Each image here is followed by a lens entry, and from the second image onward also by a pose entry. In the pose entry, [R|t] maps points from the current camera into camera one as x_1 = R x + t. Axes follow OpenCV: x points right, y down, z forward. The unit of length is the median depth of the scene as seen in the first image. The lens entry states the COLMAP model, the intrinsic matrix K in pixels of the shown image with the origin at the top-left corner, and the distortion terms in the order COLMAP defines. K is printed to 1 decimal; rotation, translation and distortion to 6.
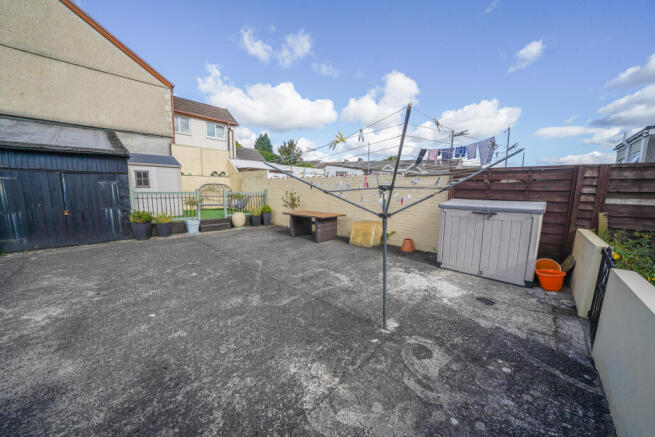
lens RADIAL K [[227.8, 0, 327.5], [0, 227.8, 218.5], [0, 0, 1]] dist [-0.036965, 0.006306]
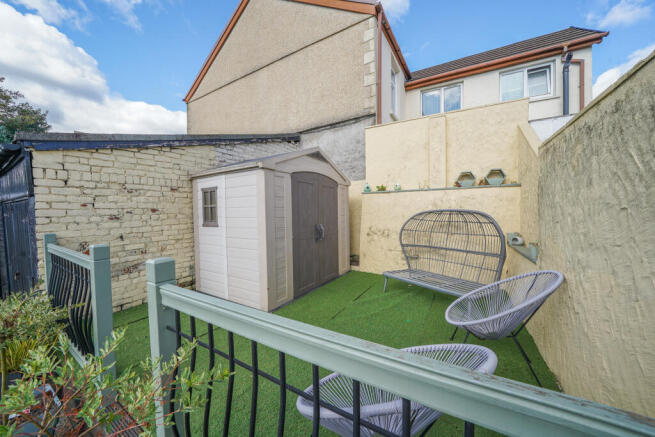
lens RADIAL K [[228.4, 0, 327.5], [0, 228.4, 218.5], [0, 0, 1]] dist [-0.027618, -0.000133]
pose [[0.219317, 0.006002, -0.975635, -0.802017], [-0.117154, 0.992908, -0.020227, -0.400883], [0.968594, 0.118735, 0.218464, 2.644680]]
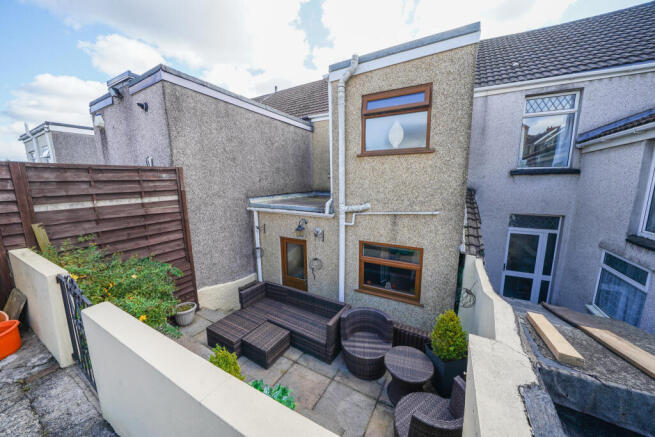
lens RADIAL K [[227.8, 0, 327.5], [0, 227.8, 218.5], [0, 0, 1]] dist [-0.036965, 0.006306]
pose [[-0.268844, -0.171510, 0.947791, 0.223427], [0.131765, 0.968218, 0.212582, -0.071941], [-0.954128, 0.182038, -0.237701, 0.166893]]
